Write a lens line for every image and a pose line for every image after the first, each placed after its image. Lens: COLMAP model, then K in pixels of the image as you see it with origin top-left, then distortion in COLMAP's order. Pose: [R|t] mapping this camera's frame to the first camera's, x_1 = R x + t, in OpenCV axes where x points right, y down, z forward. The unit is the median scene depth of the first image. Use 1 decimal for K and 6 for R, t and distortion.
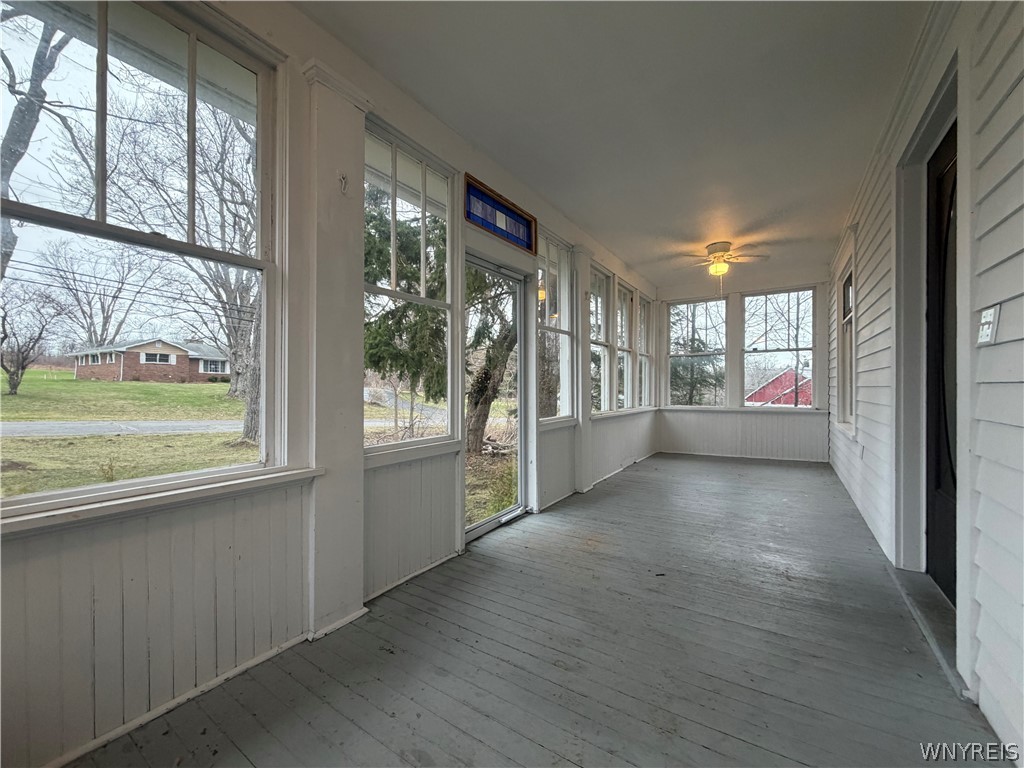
lens RADIAL K [[410.3, 0, 513.0], [0, 410.3, 387.3], [0, 0, 1]] dist [-0.000979, 0.000017]
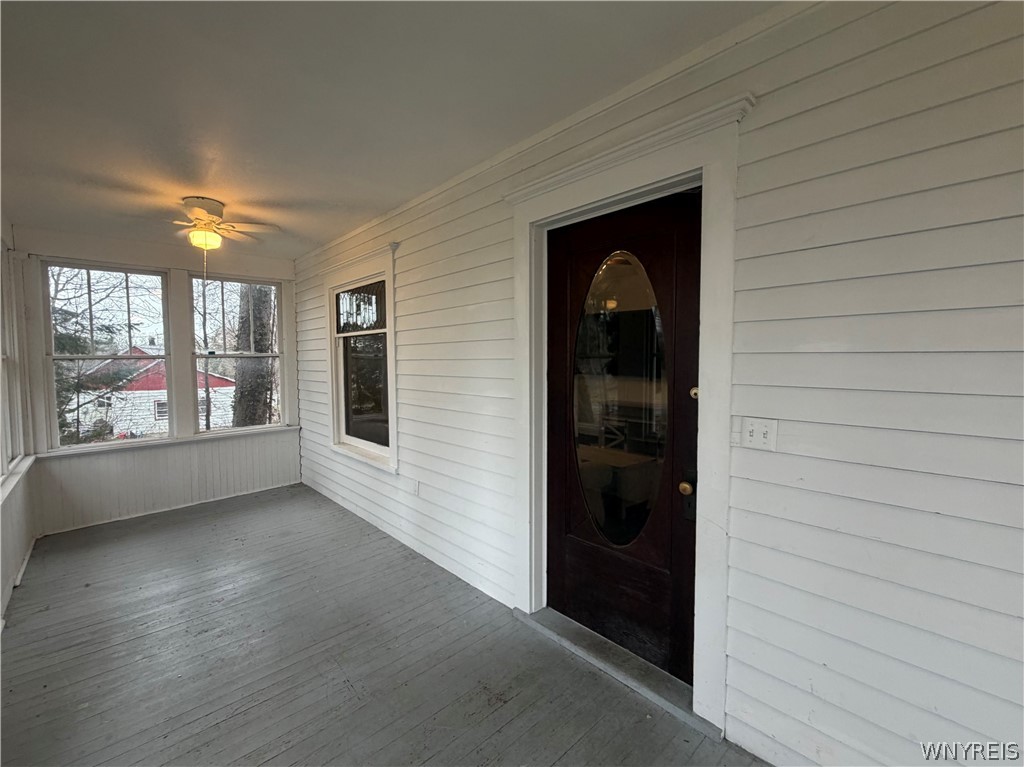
lens RADIAL K [[439.9, 0, 512.0], [0, 439.9, 383.5], [0, 0, 1]] dist [-0.000586, -0.000087]
pose [[0.232821, -0.052704, 0.971091, -0.053699], [0.005147, 0.998583, 0.052962, -0.082199], [-0.972506, -0.007332, 0.232762, 0.313533]]
